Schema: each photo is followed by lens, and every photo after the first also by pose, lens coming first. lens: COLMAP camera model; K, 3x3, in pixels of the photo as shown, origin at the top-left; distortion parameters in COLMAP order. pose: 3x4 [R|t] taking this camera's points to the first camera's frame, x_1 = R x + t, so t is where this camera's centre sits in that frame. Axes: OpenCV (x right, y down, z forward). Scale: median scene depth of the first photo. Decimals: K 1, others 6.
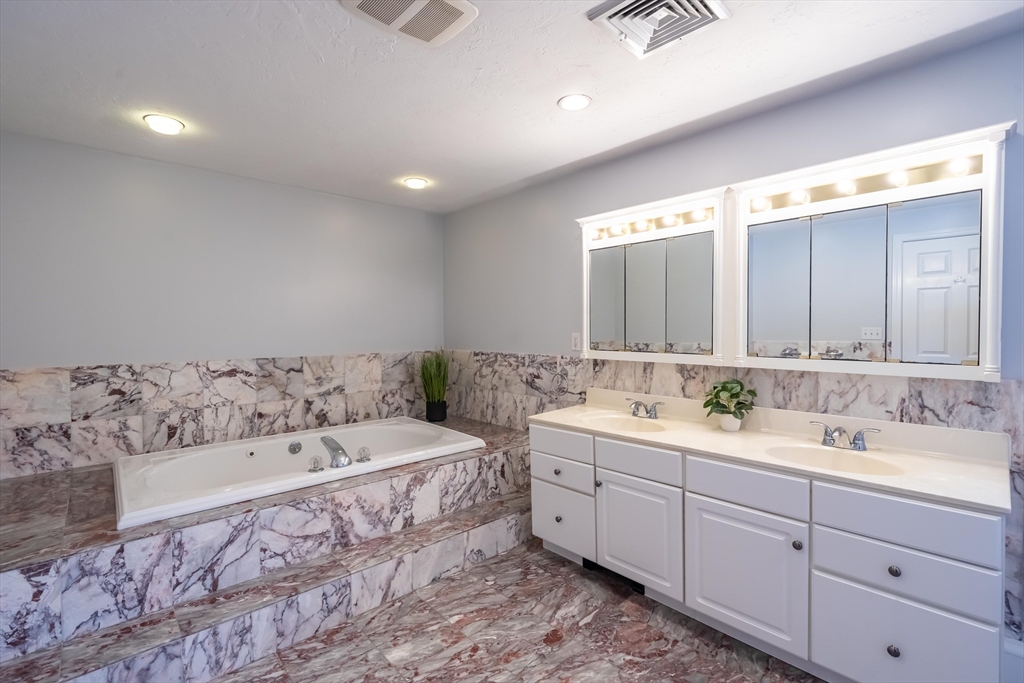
lens RADIAL K [[461.9, 0, 512.4], [0, 461.9, 340.0], [0, 0, 1]] dist [-0.002079, -0.001454]
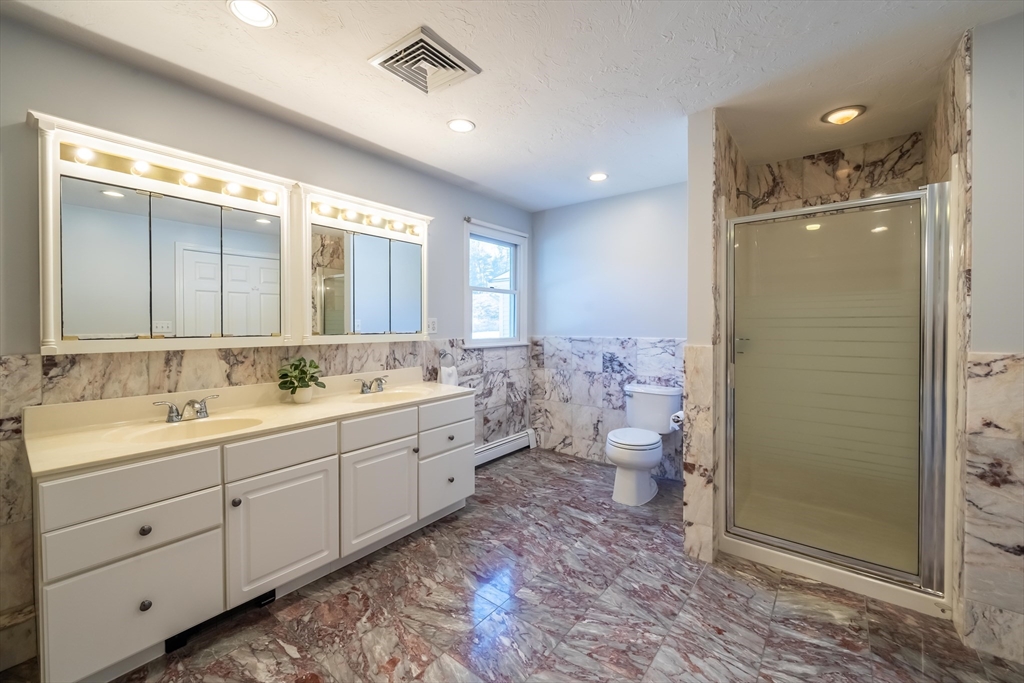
lens RADIAL K [[422.4, 0, 512.2], [0, 422.4, 331.9], [0, 0, 1]] dist [0.000207, -0.000019]
pose [[-0.173167, -0.008897, 0.984852, -0.655340], [0.028994, 0.999480, 0.014127, 0.027581], [-0.984466, 0.031002, -0.172819, 0.714889]]
